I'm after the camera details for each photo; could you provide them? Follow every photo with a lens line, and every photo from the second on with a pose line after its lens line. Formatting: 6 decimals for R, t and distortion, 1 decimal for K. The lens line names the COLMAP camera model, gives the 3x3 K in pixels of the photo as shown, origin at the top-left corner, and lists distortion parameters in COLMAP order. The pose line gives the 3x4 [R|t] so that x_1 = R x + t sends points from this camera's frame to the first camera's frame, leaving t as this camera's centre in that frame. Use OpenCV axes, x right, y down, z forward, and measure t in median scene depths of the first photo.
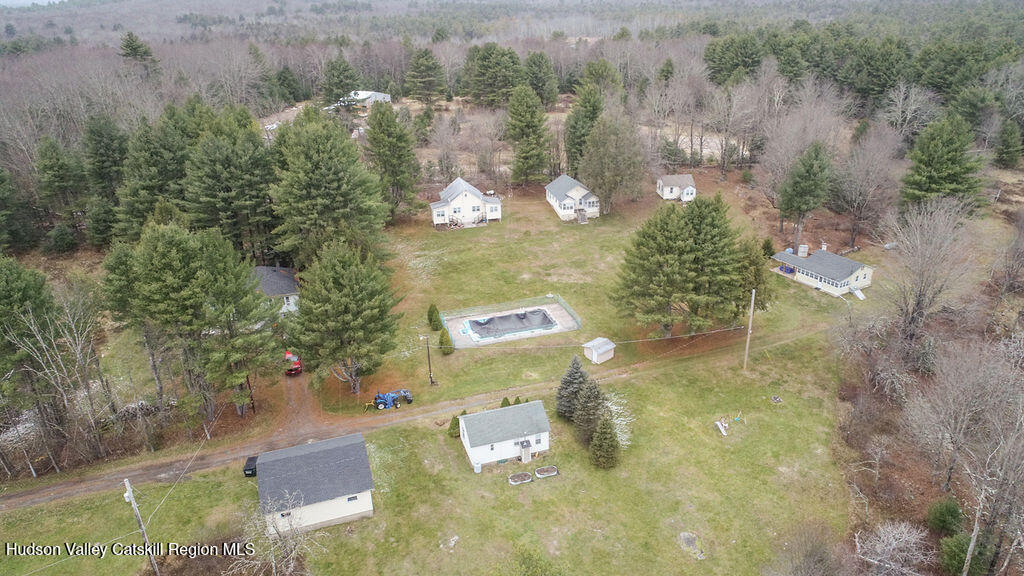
lens RADIAL K [[678.7, 0, 511.9], [0, 678.7, 289.2], [0, 0, 1]] dist [-0.000595, 0.000604]
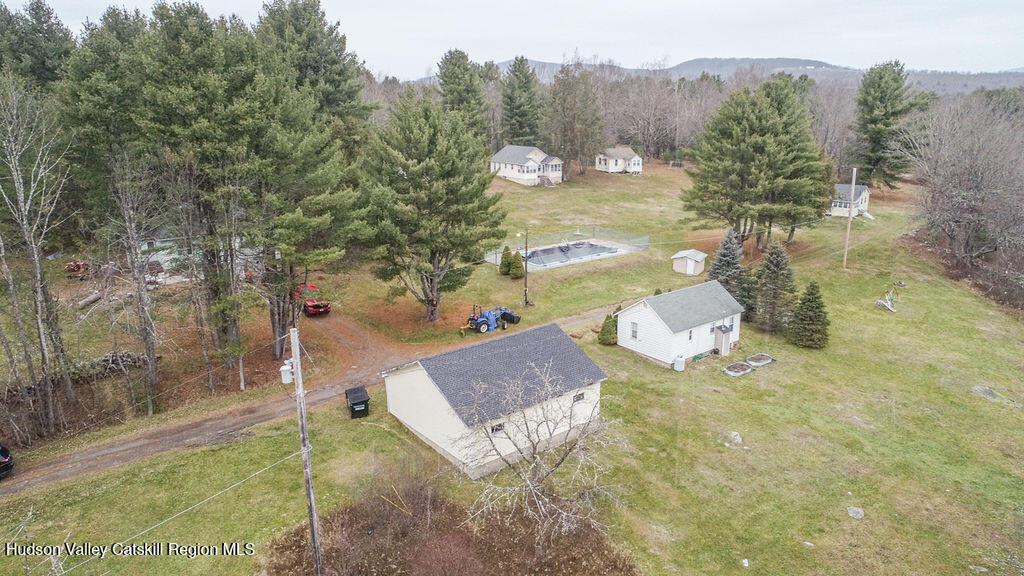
lens RADIAL K [[678.7, 0, 511.9], [0, 678.7, 287.6], [0, 0, 1]] dist [-0.000595, 0.000604]
pose [[0.941061, -0.070226, 0.330865, -0.381094], [0.118709, 0.984557, -0.128665, 0.218419], [-0.316720, 0.160359, 0.934866, 0.324825]]
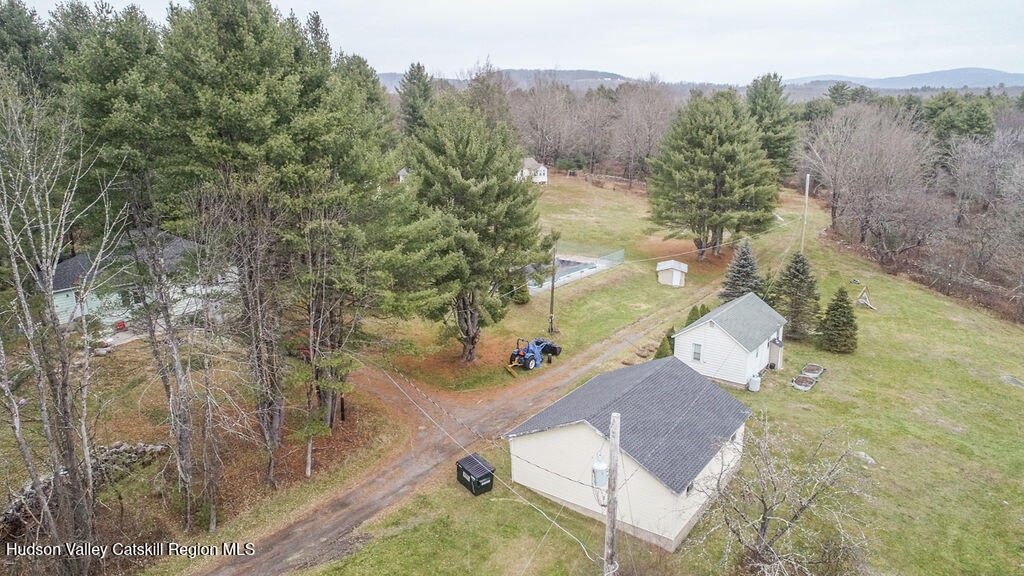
lens RADIAL K [[678.7, 0, 509.2], [0, 678.7, 288.7], [0, 0, 1]] dist [-0.000595, 0.000604]
pose [[0.819592, -0.126477, 0.558814, -0.531783], [0.215898, 0.971612, -0.096743, 0.156810], [-0.530714, 0.199936, 0.823631, 0.471902]]
